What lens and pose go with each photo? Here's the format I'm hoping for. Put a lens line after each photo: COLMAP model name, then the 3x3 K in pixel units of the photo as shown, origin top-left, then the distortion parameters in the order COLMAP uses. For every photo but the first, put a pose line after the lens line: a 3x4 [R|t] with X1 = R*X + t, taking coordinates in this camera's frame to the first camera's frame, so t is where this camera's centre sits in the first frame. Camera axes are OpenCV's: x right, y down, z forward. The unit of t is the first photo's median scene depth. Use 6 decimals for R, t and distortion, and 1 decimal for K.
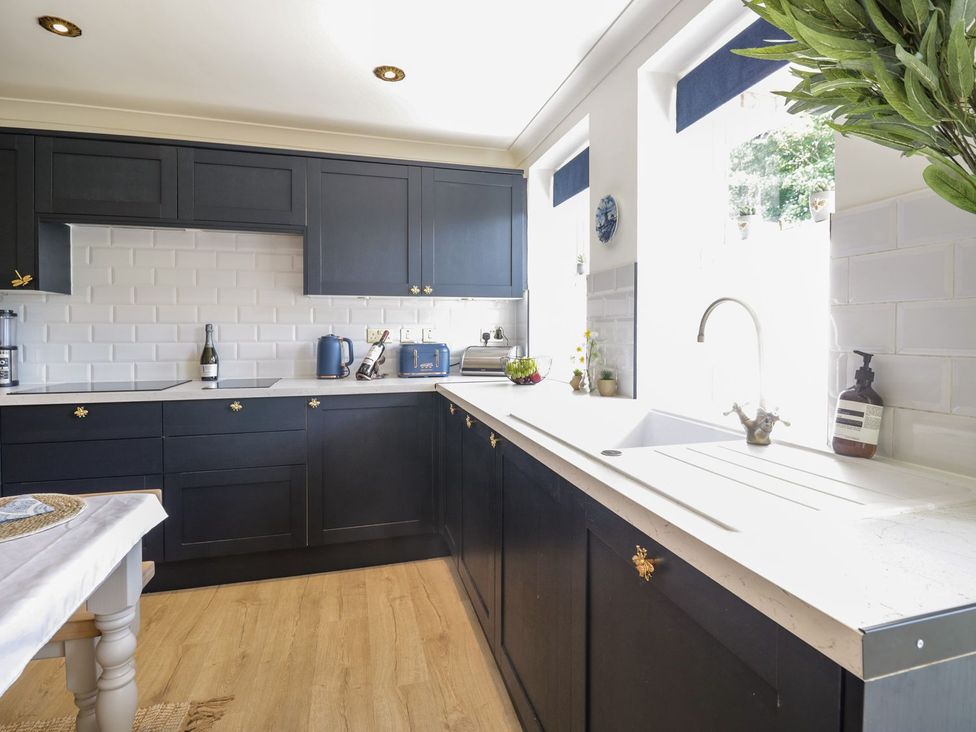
lens RADIAL K [[494.3, 0, 488.8], [0, 494.3, 340.7], [0, 0, 1]] dist [-0.003802, -0.000774]
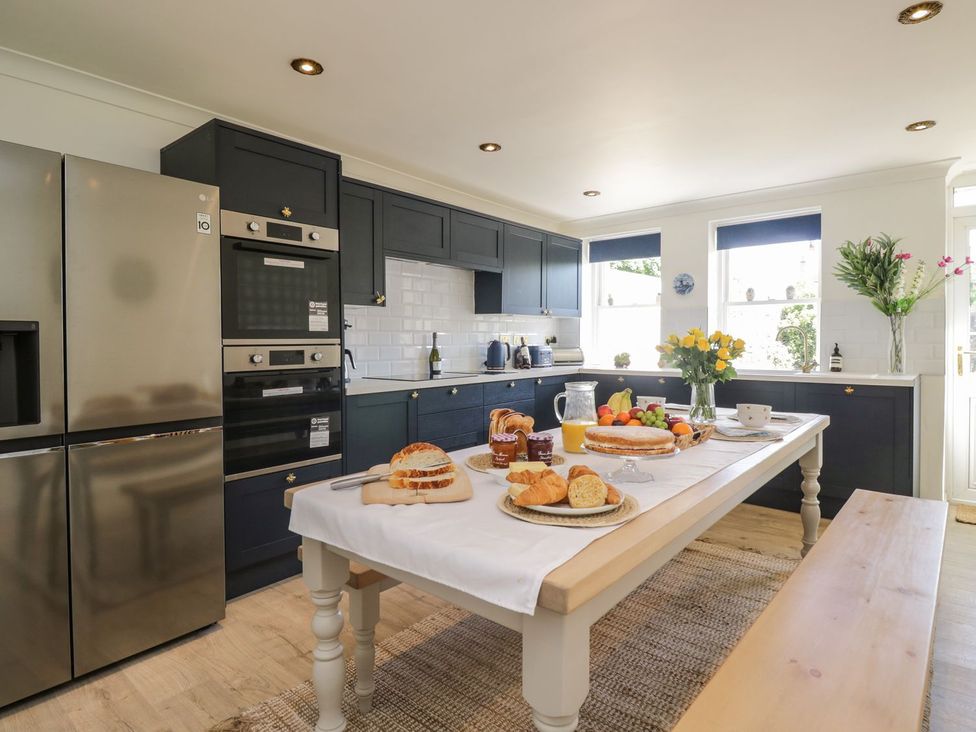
lens RADIAL K [[545.0, 0, 486.9], [0, 545.0, 353.3], [0, 0, 1]] dist [0.069923, -0.000214]
pose [[0.818976, -0.013631, 0.573666, -1.318825], [0.009141, 0.999901, 0.010709, 0.010332], [-0.573755, -0.003527, 0.819020, -0.320891]]
